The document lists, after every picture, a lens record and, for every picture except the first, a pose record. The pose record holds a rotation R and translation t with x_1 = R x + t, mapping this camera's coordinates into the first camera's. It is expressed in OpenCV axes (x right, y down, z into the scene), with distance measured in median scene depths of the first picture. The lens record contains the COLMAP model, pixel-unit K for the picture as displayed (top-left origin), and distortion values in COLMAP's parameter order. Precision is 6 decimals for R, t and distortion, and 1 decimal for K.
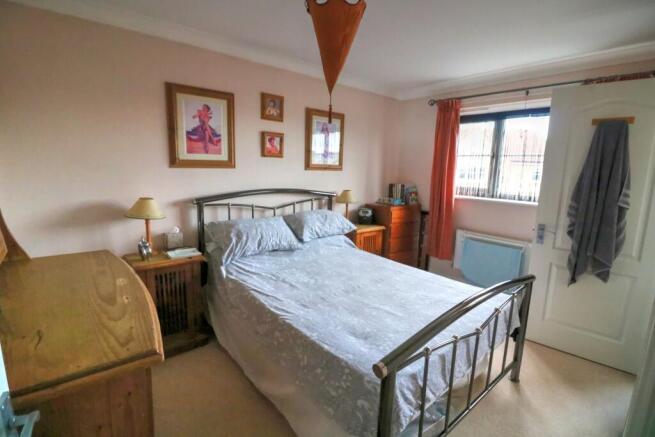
lens RADIAL K [[309.6, 0, 327.2], [0, 309.6, 213.9], [0, 0, 1]] dist [-0.000062, -0.009163]
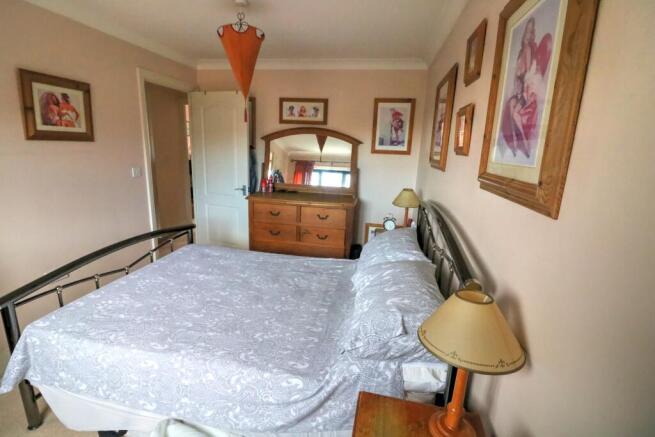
lens RADIAL K [[309.6, 0, 327.2], [0, 309.6, 213.9], [0, 0, 1]] dist [-0.000062, -0.009163]
pose [[-0.780759, 0.102131, -0.616429, 0.461317], [-0.127123, 0.939953, 0.316746, -0.310208], [0.611764, 0.325665, -0.720893, 1.844093]]
